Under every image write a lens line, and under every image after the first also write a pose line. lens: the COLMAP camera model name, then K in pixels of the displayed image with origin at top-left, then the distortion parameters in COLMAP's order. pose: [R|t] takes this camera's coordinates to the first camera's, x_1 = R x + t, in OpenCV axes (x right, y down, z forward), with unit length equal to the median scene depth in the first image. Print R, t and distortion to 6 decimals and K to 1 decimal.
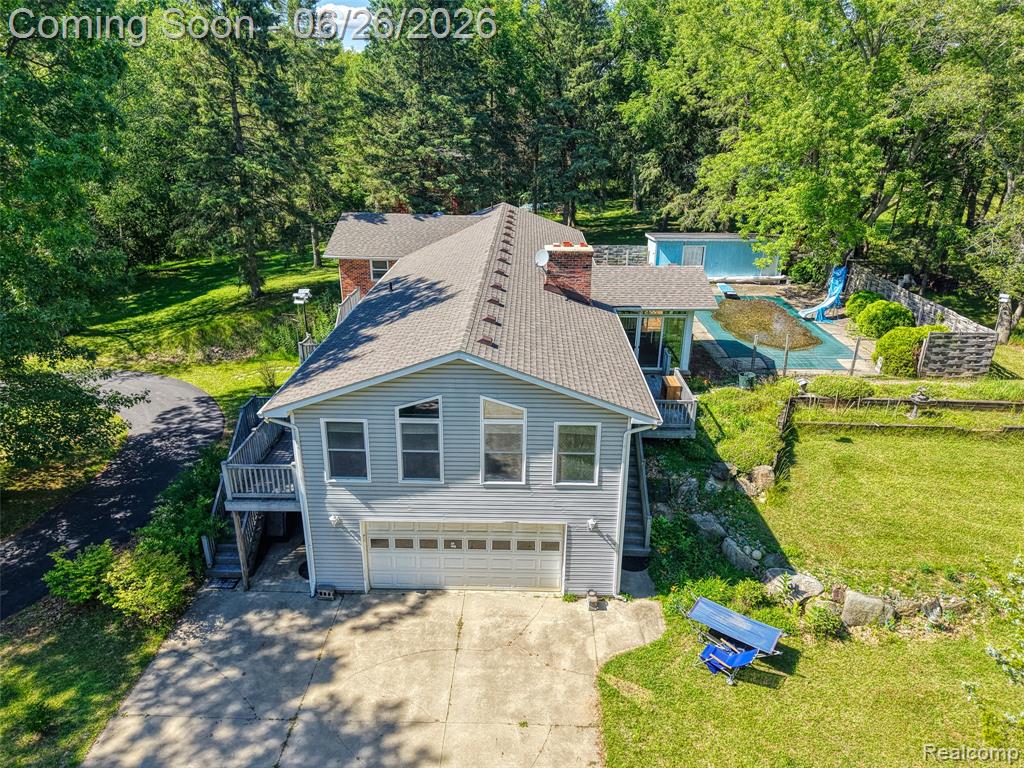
lens RADIAL K [[681.5, 0, 508.1], [0, 681.5, 380.8], [0, 0, 1]] dist [0.031203, -0.032644]
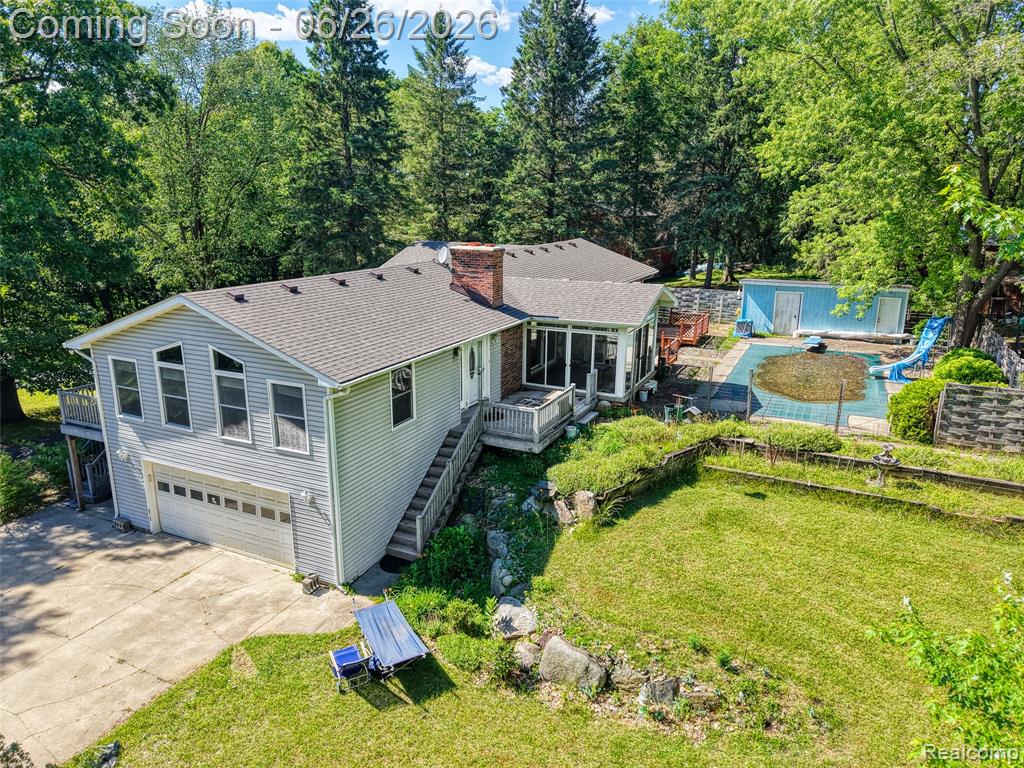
lens RADIAL K [[676.7, 0, 508.7], [0, 676.7, 385.4], [0, 0, 1]] dist [0.026678, -0.027667]
pose [[0.912663, 0.105134, -0.394959, 0.700931], [-0.146145, 0.986405, -0.075139, 0.083375], [0.381690, 0.126298, 0.915621, 0.216333]]
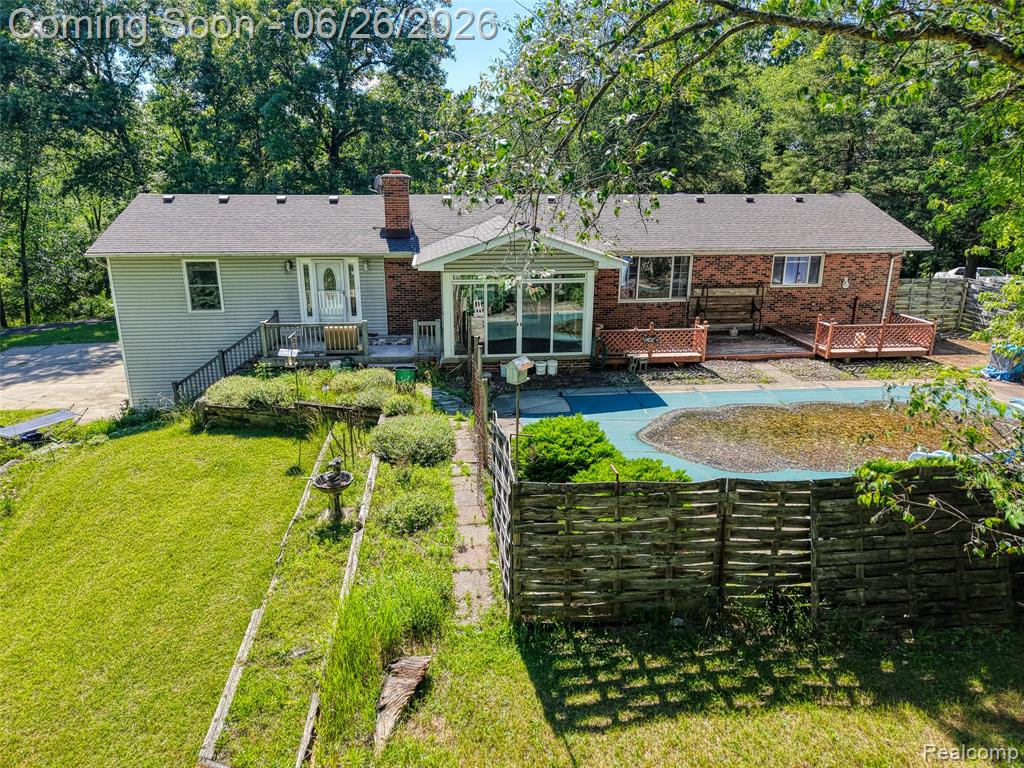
lens RADIAL K [[681.5, 0, 508.1], [0, 681.5, 380.8], [0, 0, 1]] dist [0.031203, -0.032644]
pose [[0.131298, 0.273184, -0.952959, 1.458319], [-0.359830, 0.908854, 0.210964, -0.256200], [0.923733, 0.315204, 0.217631, 1.357280]]
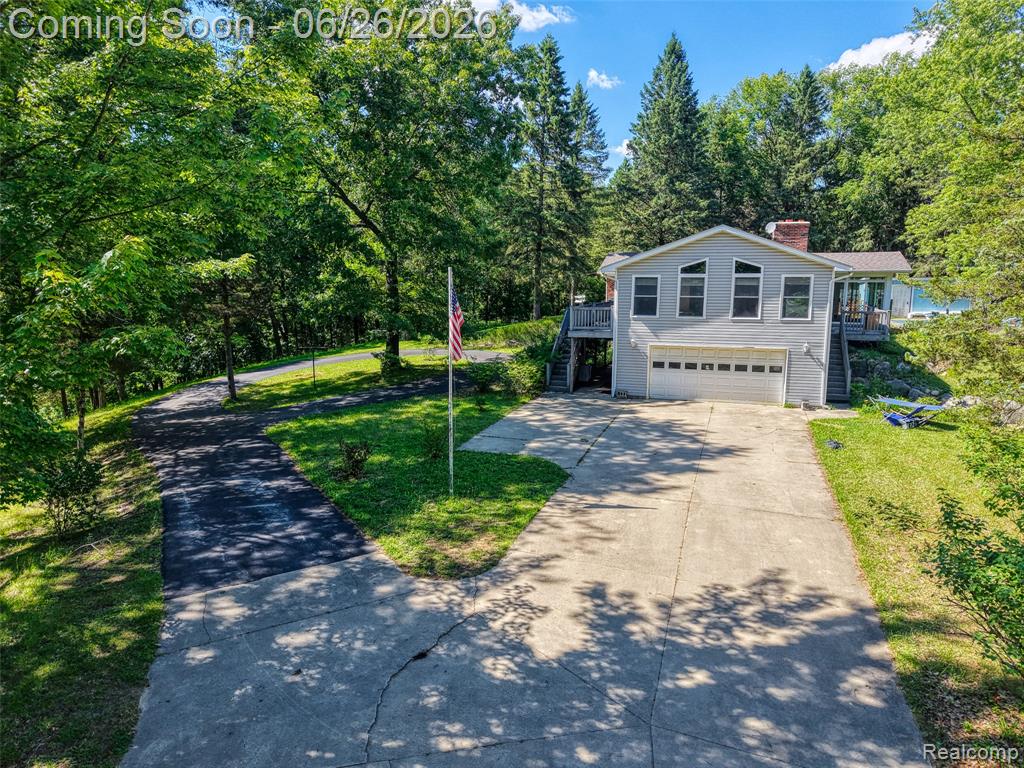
lens RADIAL K [[676.7, 0, 508.7], [0, 676.7, 385.4], [0, 0, 1]] dist [0.026678, -0.027667]
pose [[0.956160, 0.040747, -0.289997, -0.064181], [-0.101779, 0.974778, -0.198617, 0.627742], [0.274589, 0.219426, 0.936191, -0.546007]]
